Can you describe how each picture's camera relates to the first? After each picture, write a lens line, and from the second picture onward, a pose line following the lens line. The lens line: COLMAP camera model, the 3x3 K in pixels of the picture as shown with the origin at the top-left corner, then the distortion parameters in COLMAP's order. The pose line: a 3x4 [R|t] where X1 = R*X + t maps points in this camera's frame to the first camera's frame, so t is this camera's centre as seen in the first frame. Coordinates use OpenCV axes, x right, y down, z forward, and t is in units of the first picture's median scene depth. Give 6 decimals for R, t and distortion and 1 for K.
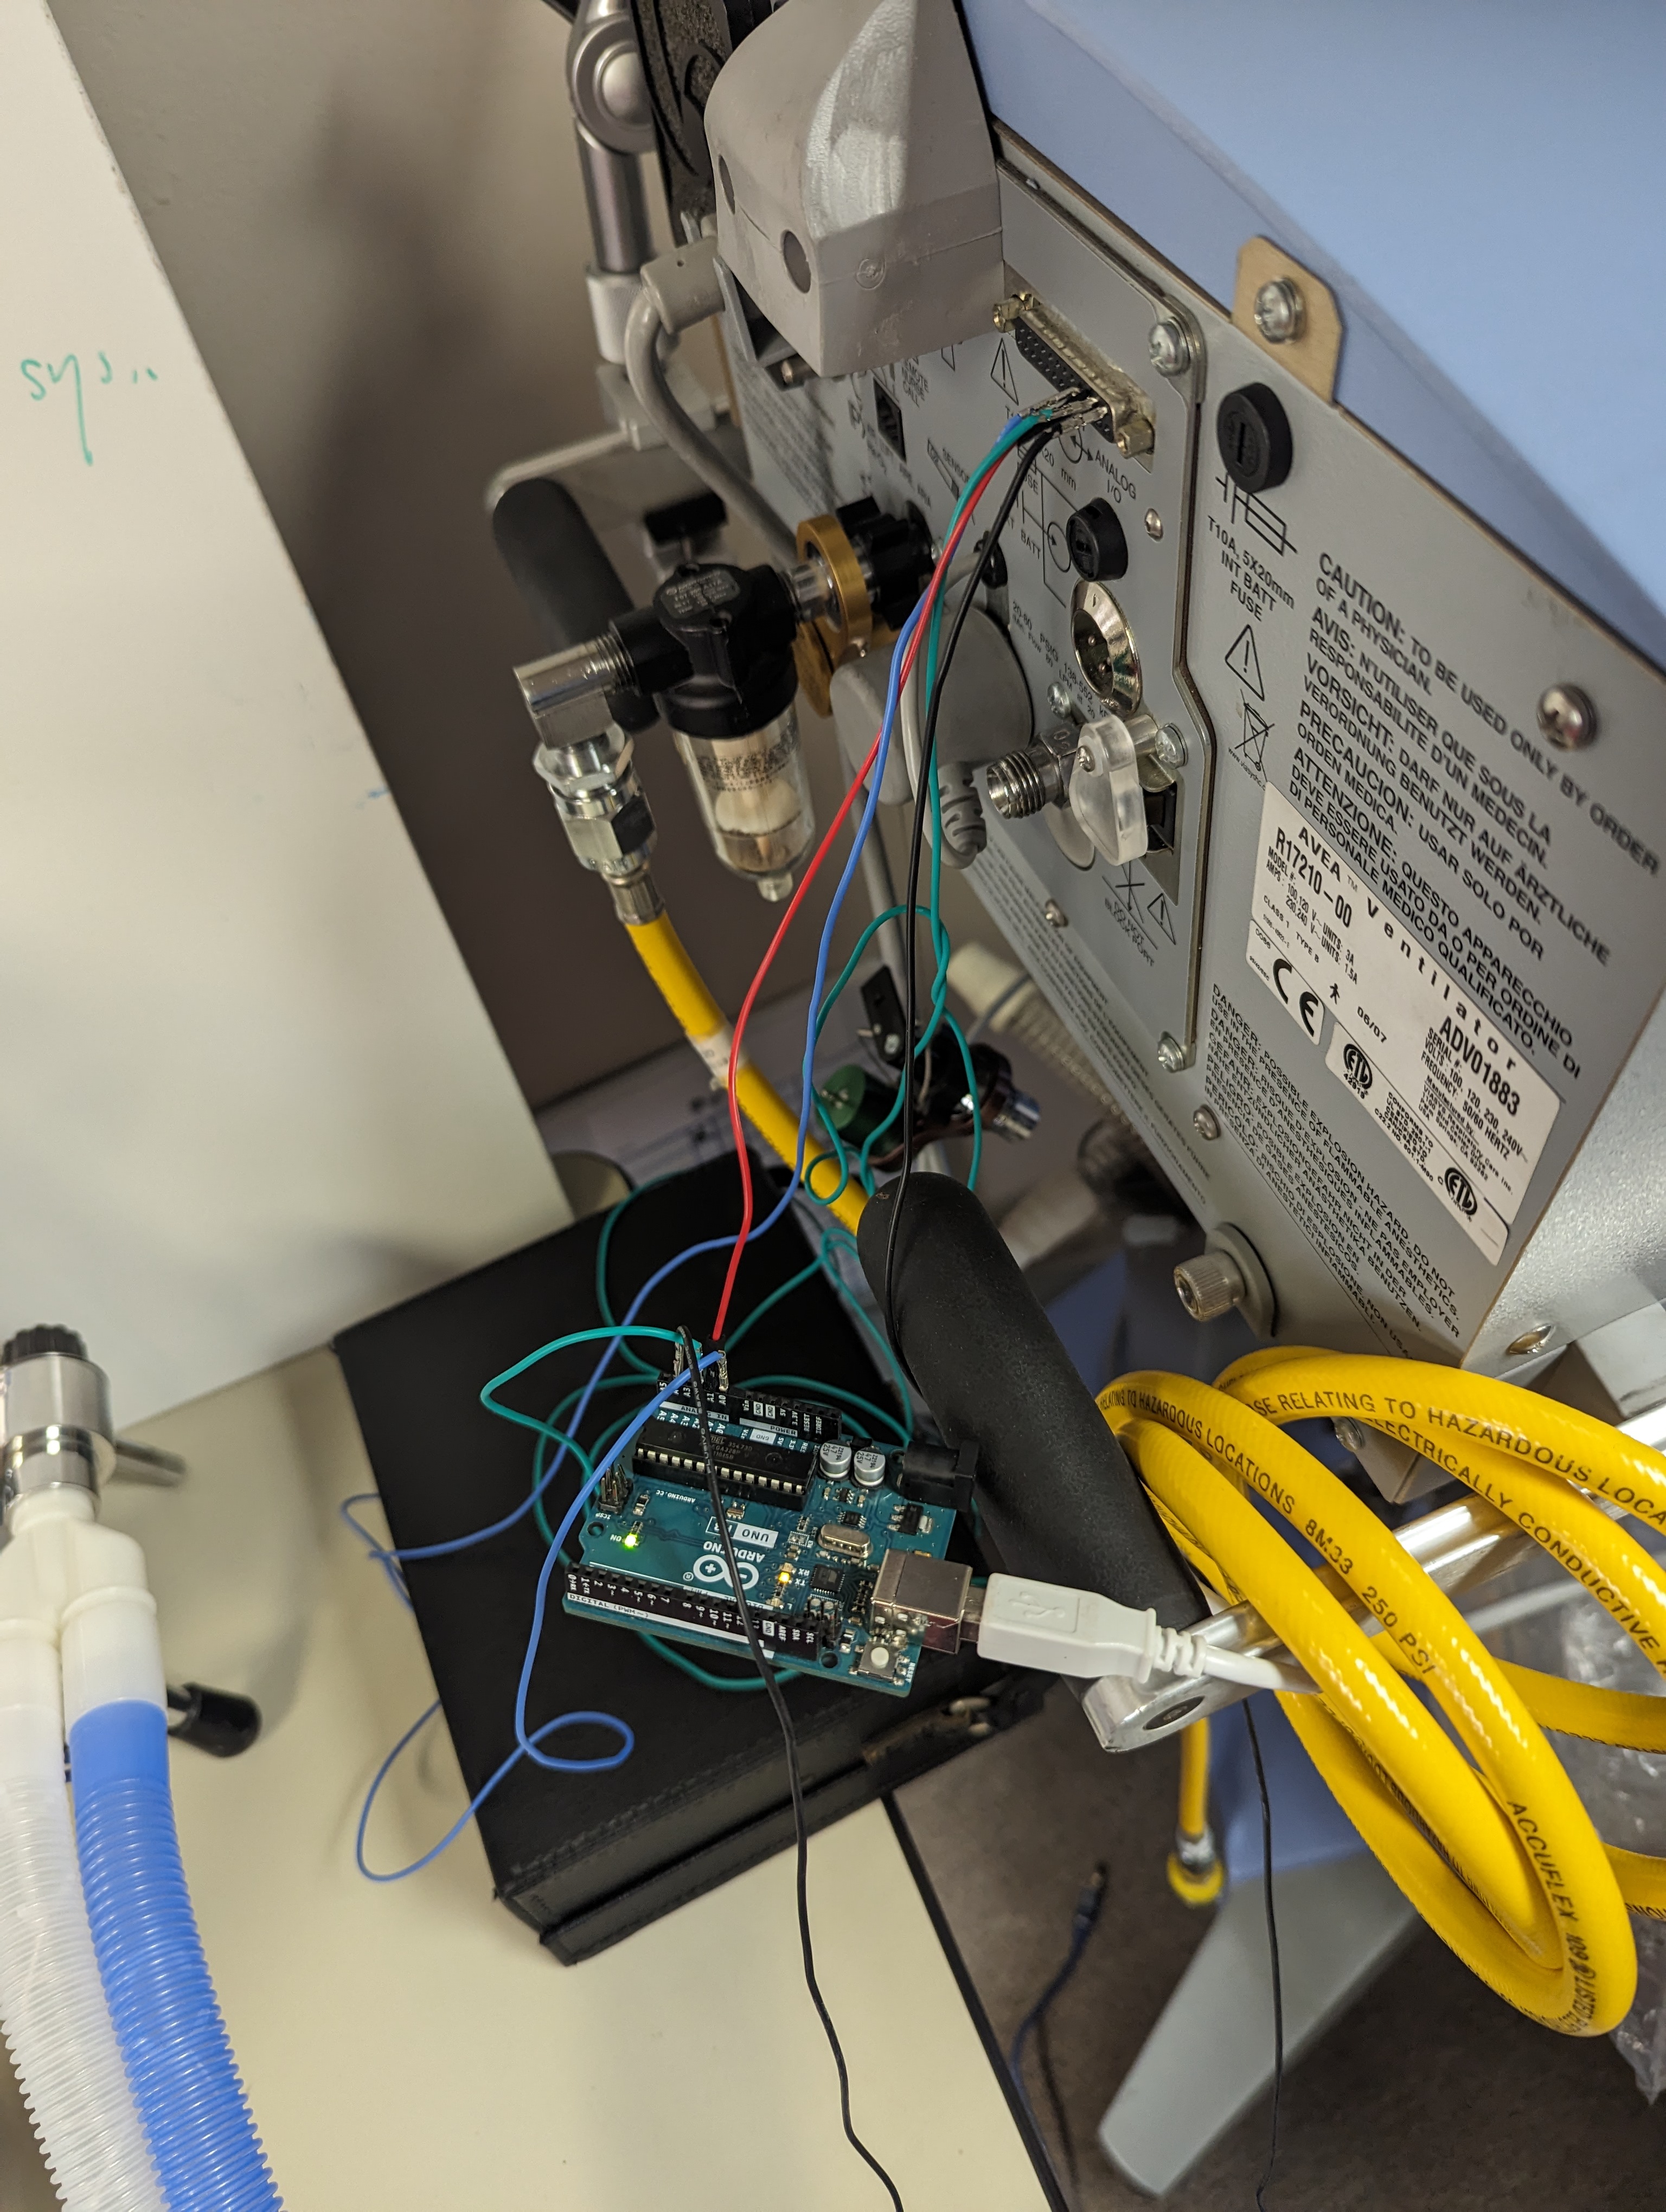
lens RADIAL K [[1556.0, 0, 833.0], [0, 1556.0, 1106.0], [0, 0, 1]] dist [0.005968, 0.001353]
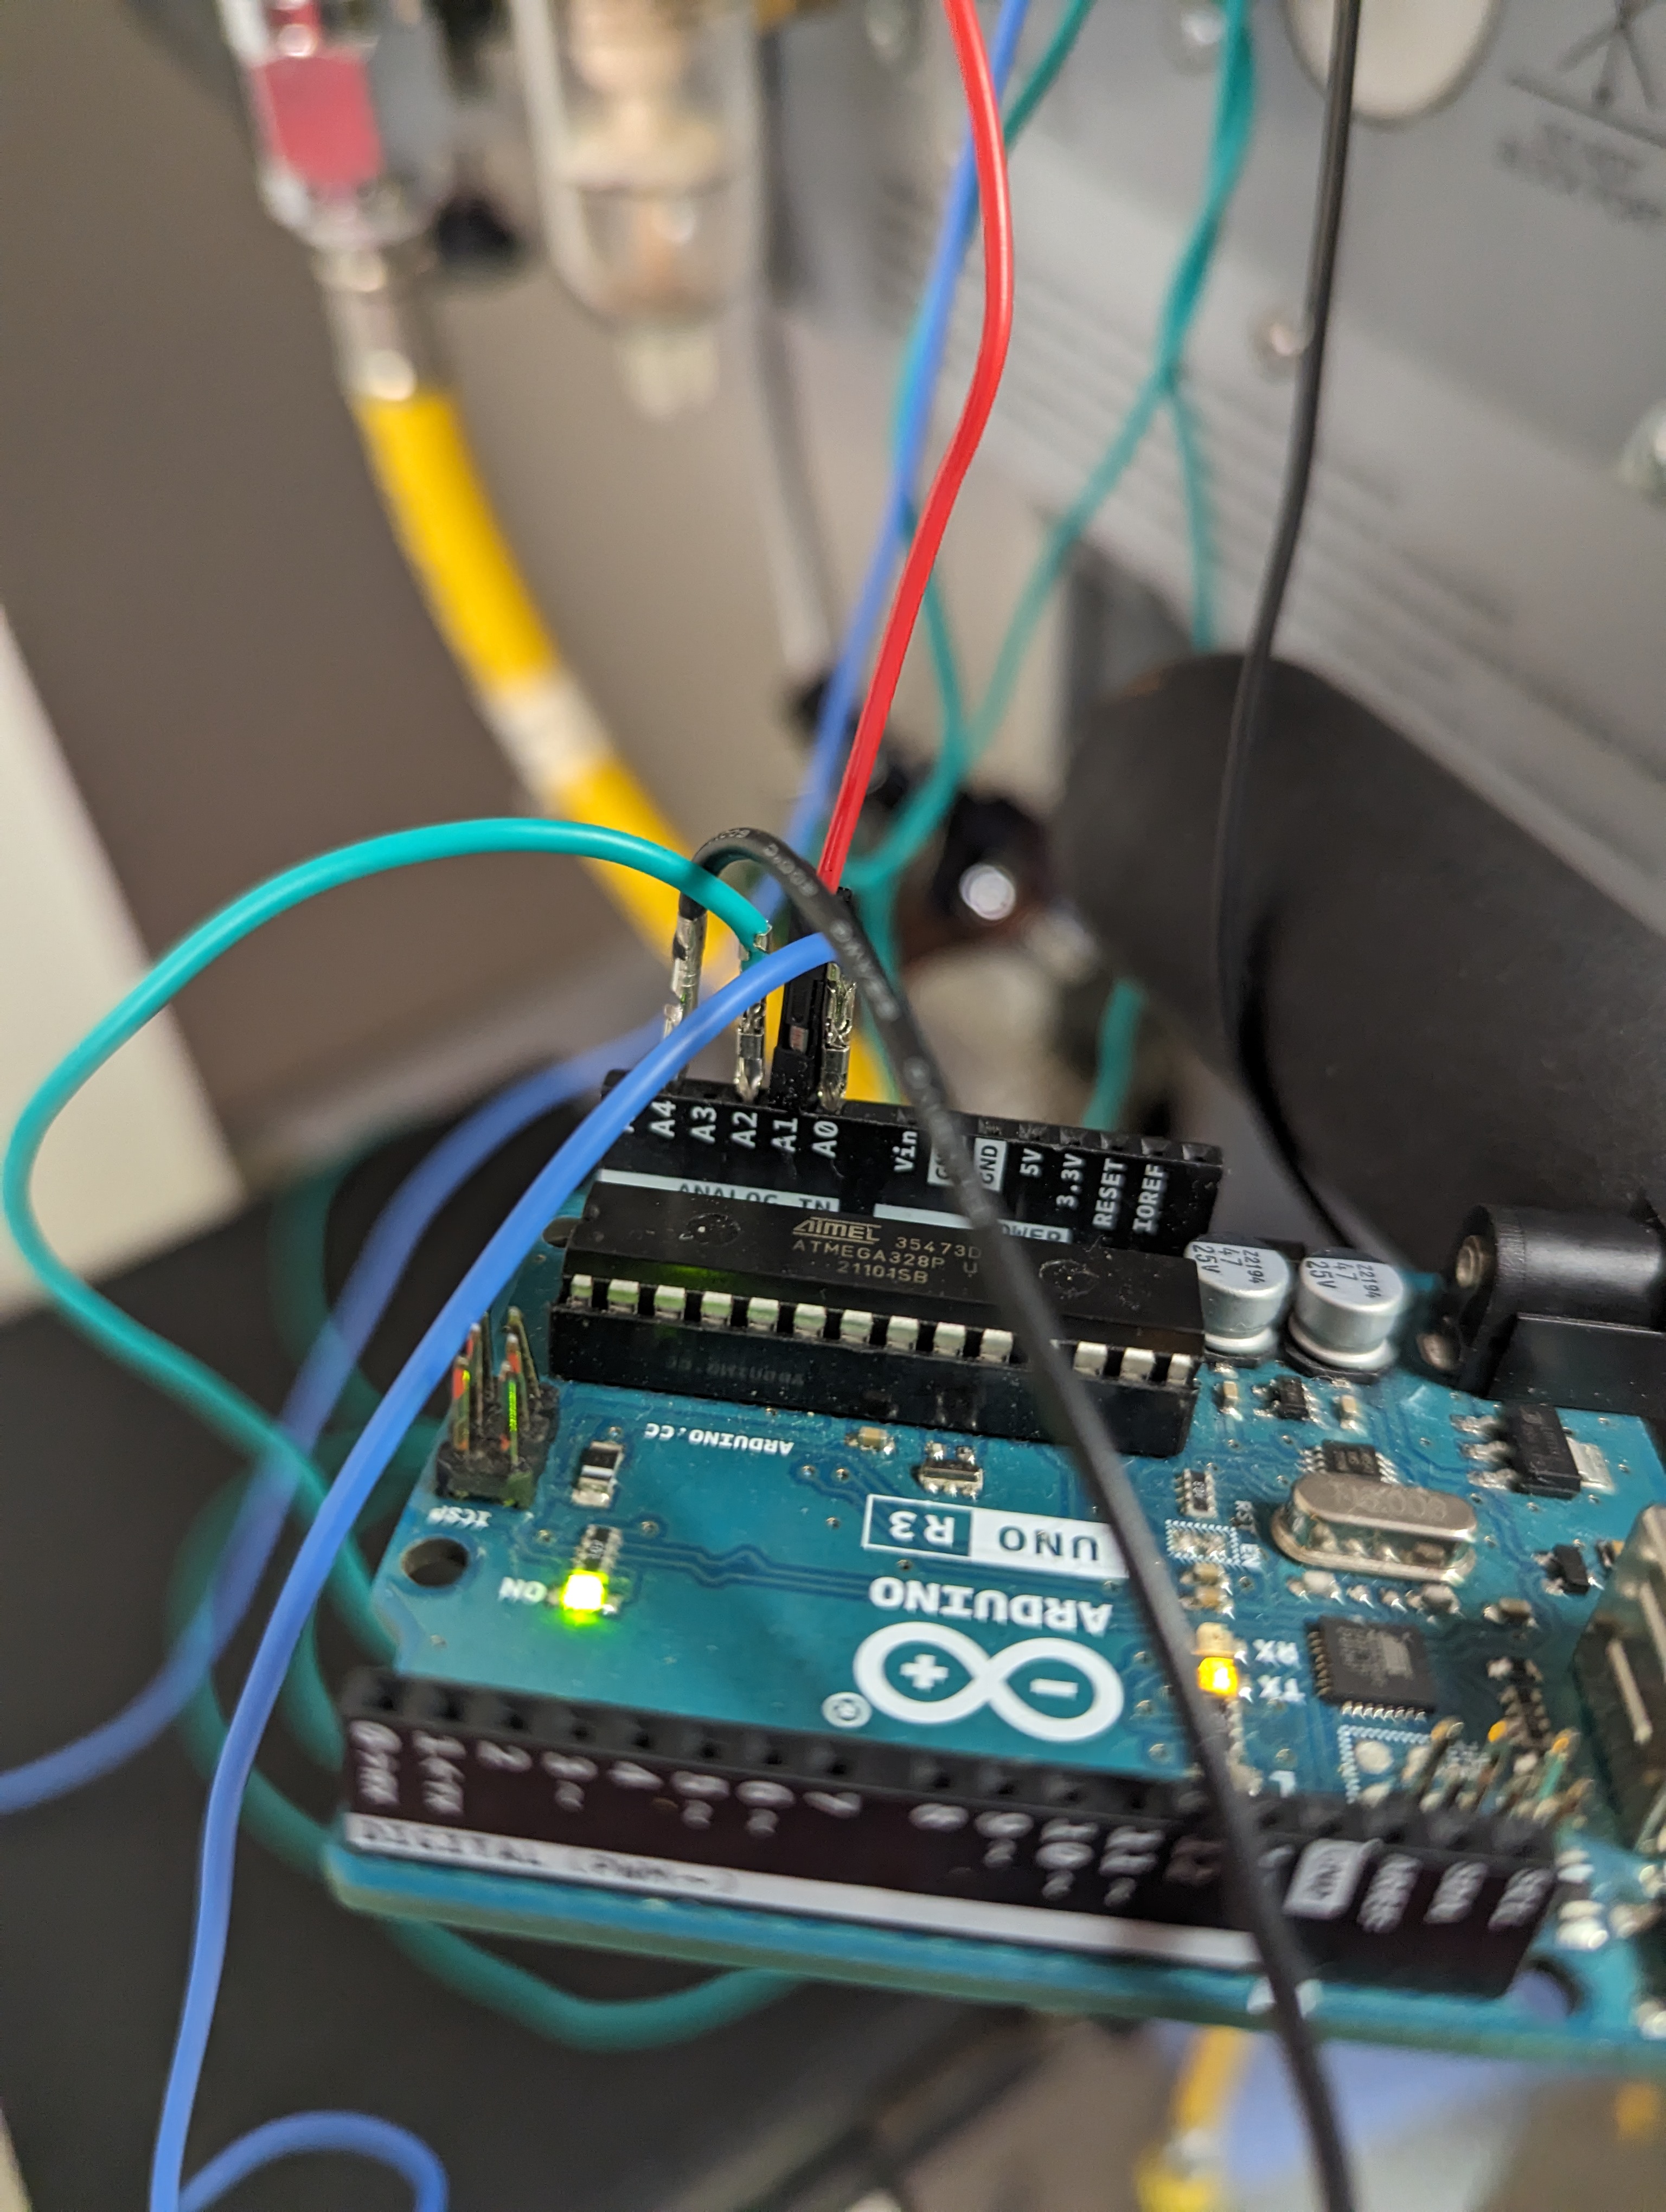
lens RADIAL K [[1678.0, 0, 833.0], [0, 1678.0, 1106.0], [0, 0, 1]] dist [-0.087287, 0.000740]
pose [[0.979524, -0.015218, 0.200750, -0.145238], [0.040417, 0.991703, -0.122034, 0.238608], [-0.197227, 0.127649, 0.972012, 0.731140]]
